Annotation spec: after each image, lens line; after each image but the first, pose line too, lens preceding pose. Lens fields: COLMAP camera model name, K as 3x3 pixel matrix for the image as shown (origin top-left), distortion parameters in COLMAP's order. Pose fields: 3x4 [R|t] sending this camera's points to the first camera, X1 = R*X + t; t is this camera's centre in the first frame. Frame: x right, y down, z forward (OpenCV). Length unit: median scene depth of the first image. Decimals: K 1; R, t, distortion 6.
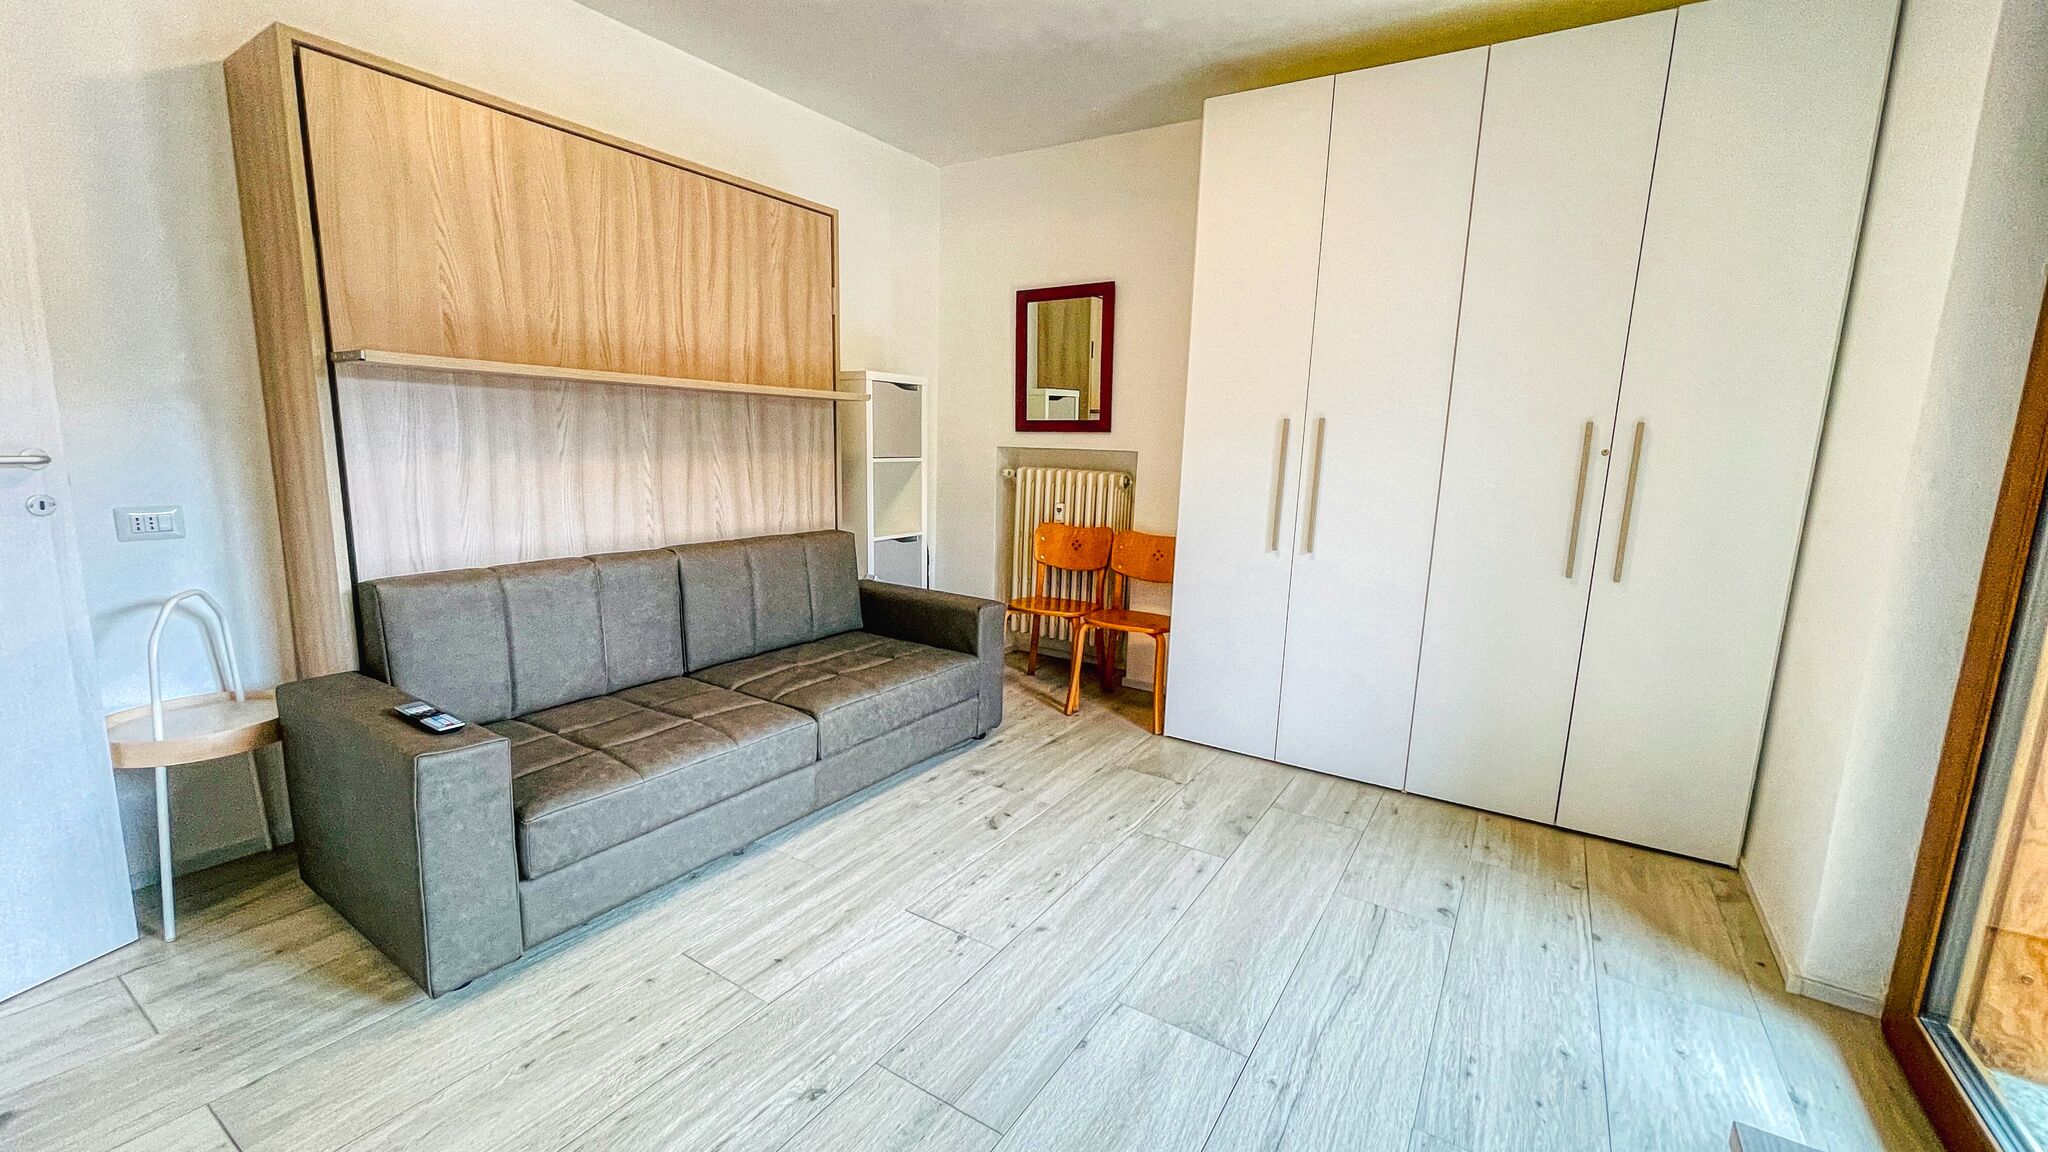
lens RADIAL K [[830.7, 0, 1021.5], [0, 830.7, 573.5], [0, 0, 1]] dist [0.010803, -0.003349]
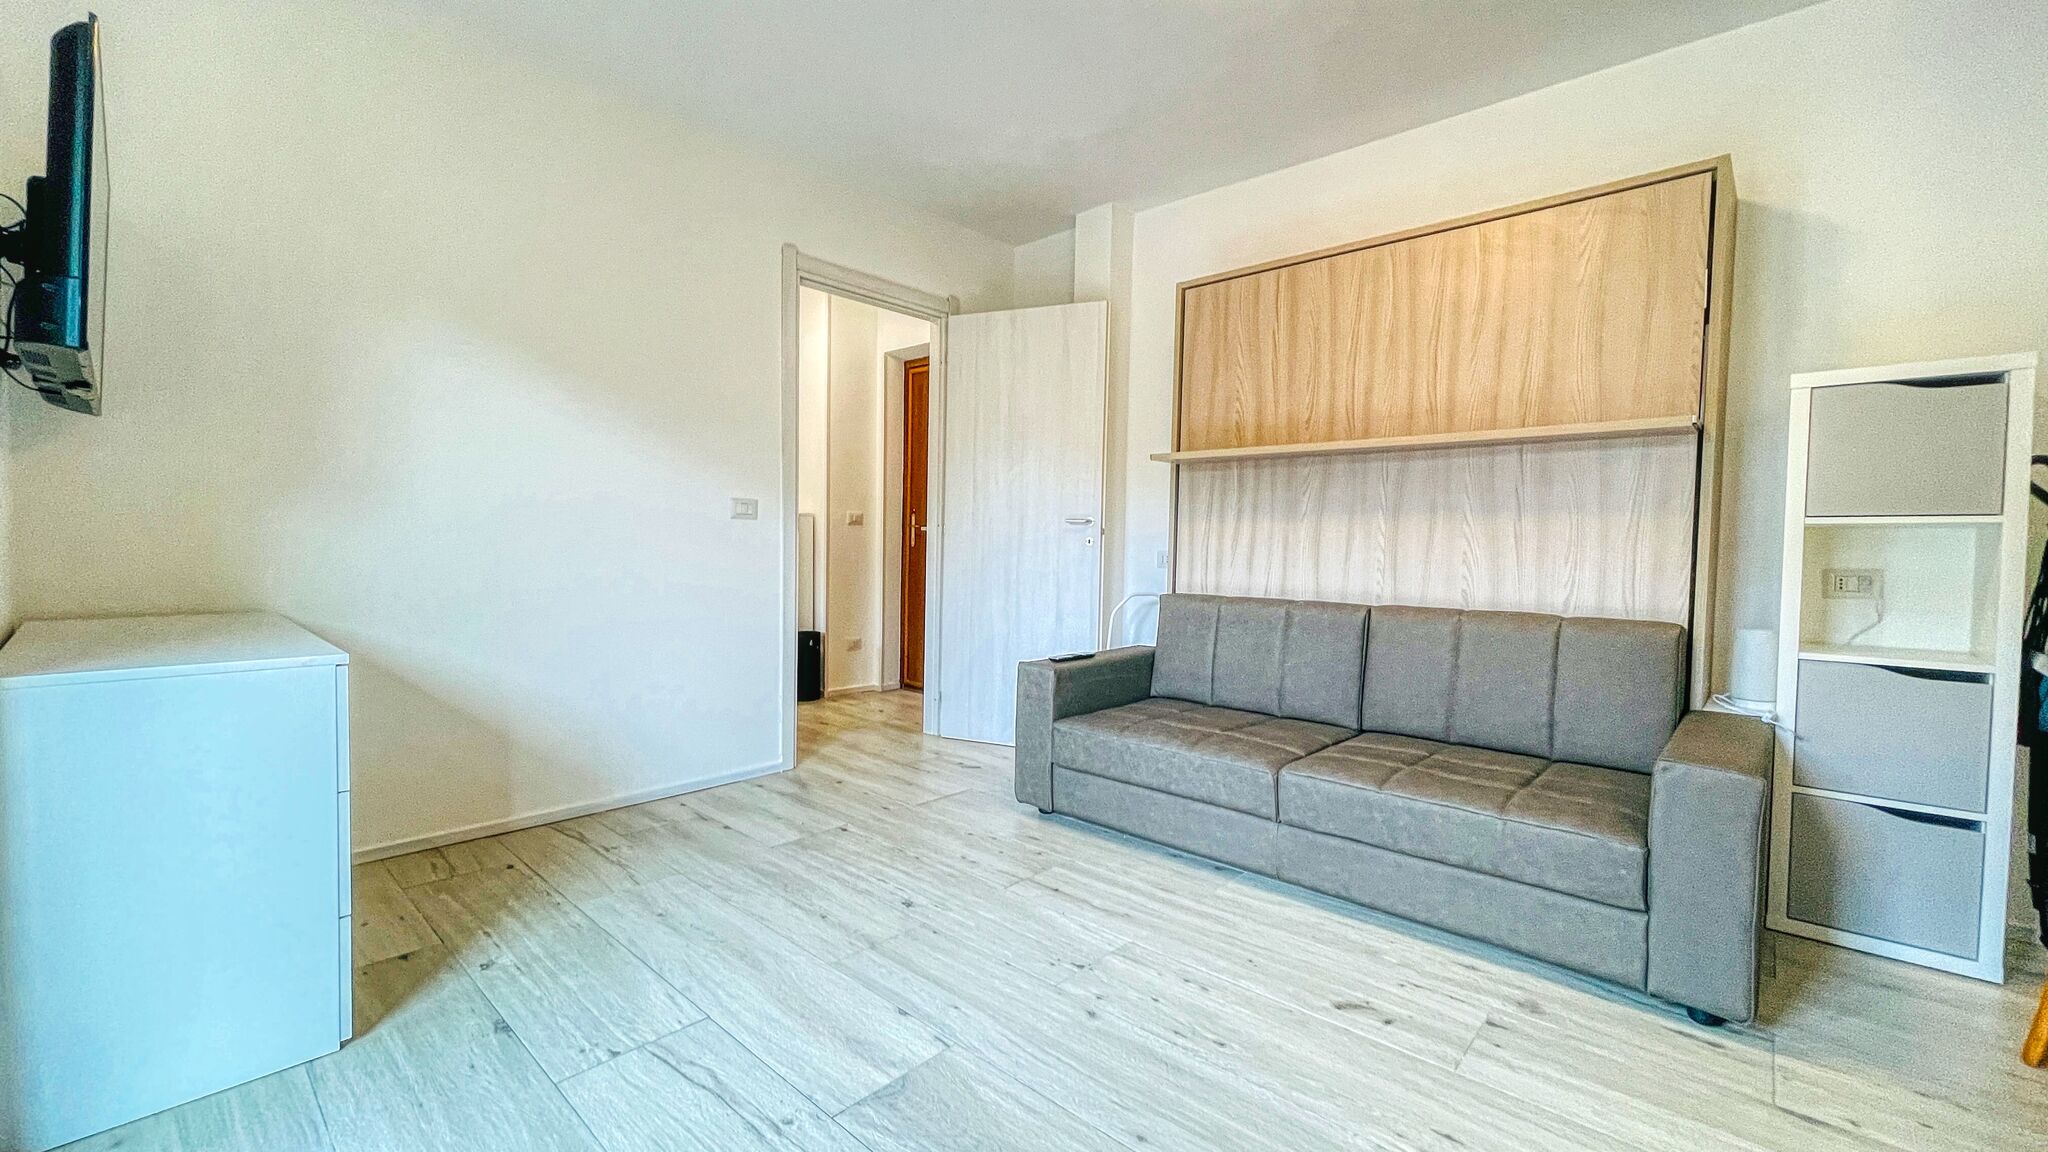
lens RADIAL K [[830.7, 0, 1024.2], [0, 830.7, 581.8], [0, 0, 1]] dist [0.010803, -0.003349]
pose [[-0.161557, 0.020481, -0.986651, 0.784483], [-0.180237, 0.982356, 0.049905, -0.038233], [0.970265, 0.185894, -0.155015, 0.880400]]
